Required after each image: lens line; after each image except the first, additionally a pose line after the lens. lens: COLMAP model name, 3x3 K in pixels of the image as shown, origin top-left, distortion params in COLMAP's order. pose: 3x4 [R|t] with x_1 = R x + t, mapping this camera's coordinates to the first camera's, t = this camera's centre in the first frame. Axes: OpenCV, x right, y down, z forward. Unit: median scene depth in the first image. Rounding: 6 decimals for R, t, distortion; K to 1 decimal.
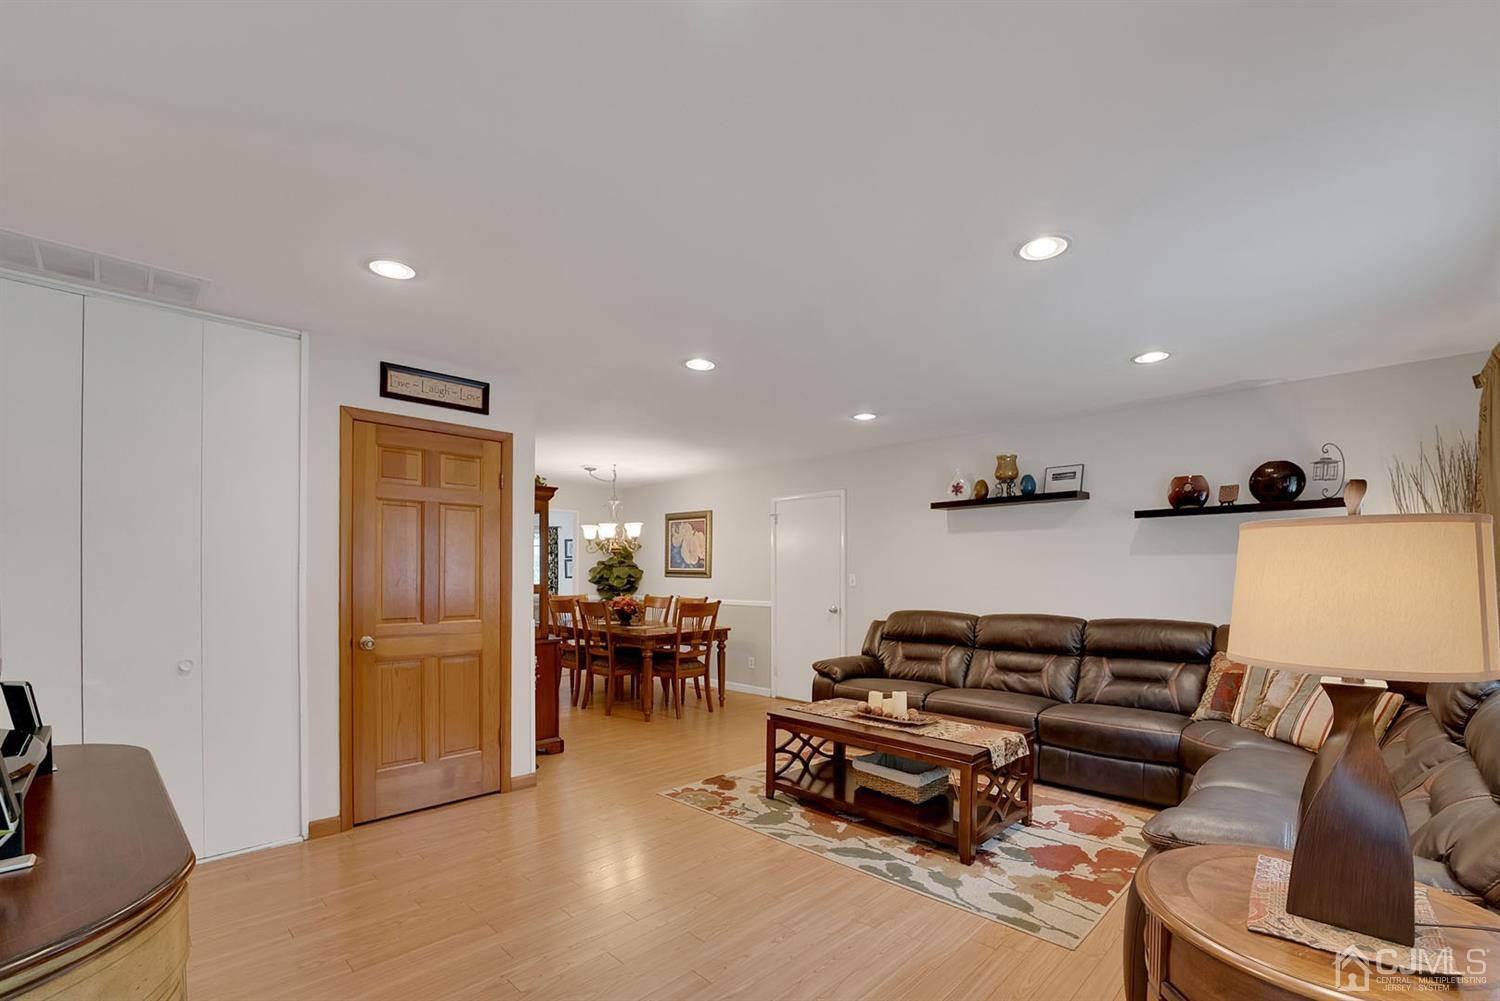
lens RADIAL K [[625.0, 0, 760.7], [0, 625.0, 578.9], [0, 0, 1]] dist [-0.020501, 0.000011]
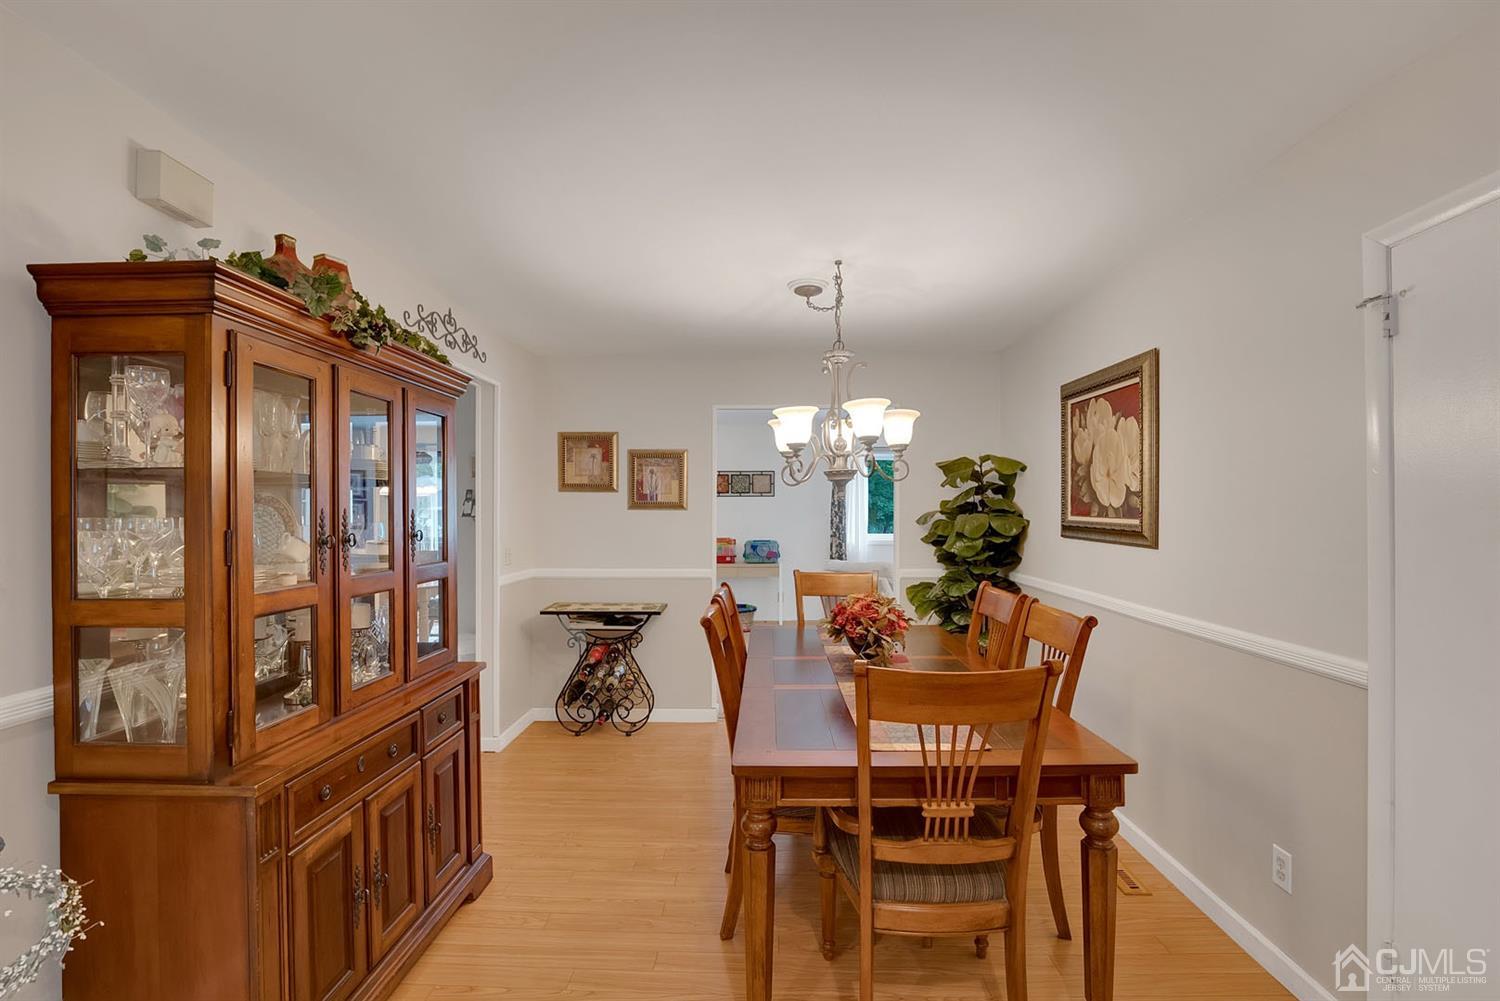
lens RADIAL K [[682.2, 0, 752.8], [0, 682.2, 506.5], [0, 0, 1]] dist [-0.020806, -0.000402]
pose [[0.684679, -0.009389, -0.728784, 0.038326], [-0.001701, 0.999894, -0.014479, -0.018072], [0.728843, 0.011153, 0.684590, 0.585344]]
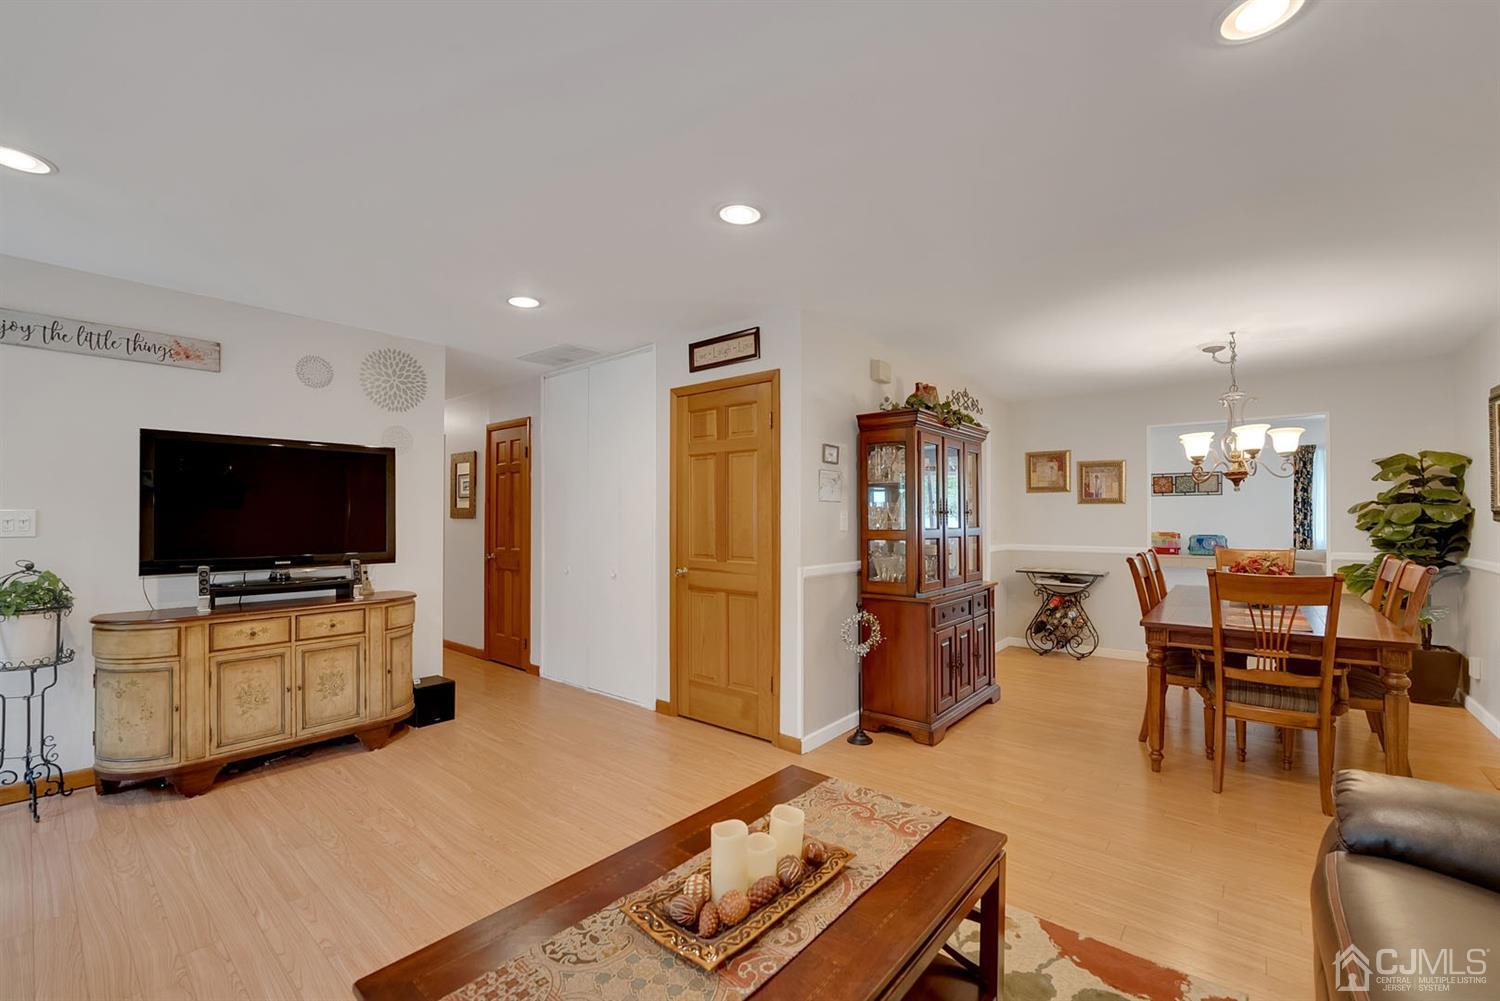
lens RADIAL K [[625.0, 0, 754.3], [0, 625.0, 511.3], [0, 0, 1]] dist [-0.020501, 0.000011]
pose [[0.100343, -0.012023, -0.994880, 0.267791], [-0.005786, 0.999903, -0.012668, -0.001866], [0.994936, 0.007027, 0.100263, 0.429193]]
